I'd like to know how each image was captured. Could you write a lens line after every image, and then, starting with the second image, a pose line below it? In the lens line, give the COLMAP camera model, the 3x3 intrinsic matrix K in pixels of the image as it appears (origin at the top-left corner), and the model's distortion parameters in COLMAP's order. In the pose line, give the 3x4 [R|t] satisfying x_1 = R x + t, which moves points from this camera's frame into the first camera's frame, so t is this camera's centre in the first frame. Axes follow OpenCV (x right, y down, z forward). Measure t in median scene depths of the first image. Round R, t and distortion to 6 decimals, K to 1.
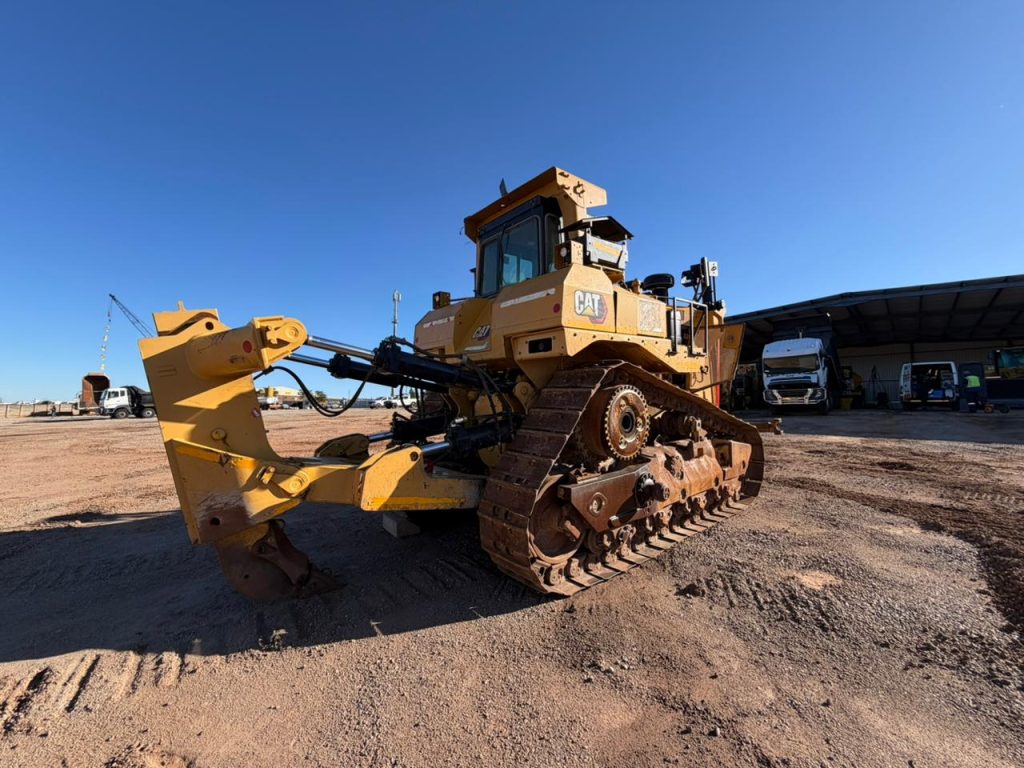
lens RADIAL K [[423.9, 0, 512.0], [0, 423.9, 384.0], [0, 0, 1]] dist [0.001103, 0.000042]
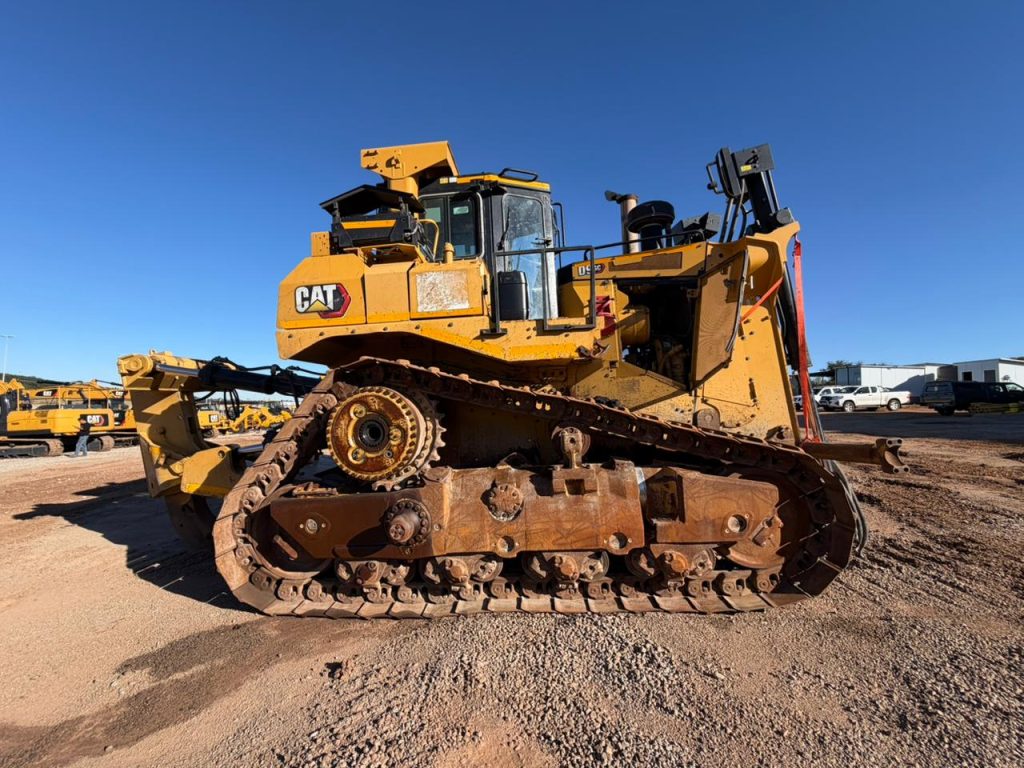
lens RADIAL K [[423.9, 0, 512.0], [0, 423.9, 384.0], [0, 0, 1]] dist [0.001103, 0.000042]
pose [[0.699131, -0.044975, -0.713577, 1.024042], [0.045213, 0.998803, -0.018654, 0.024680], [0.713562, -0.019221, 0.700328, 0.621019]]
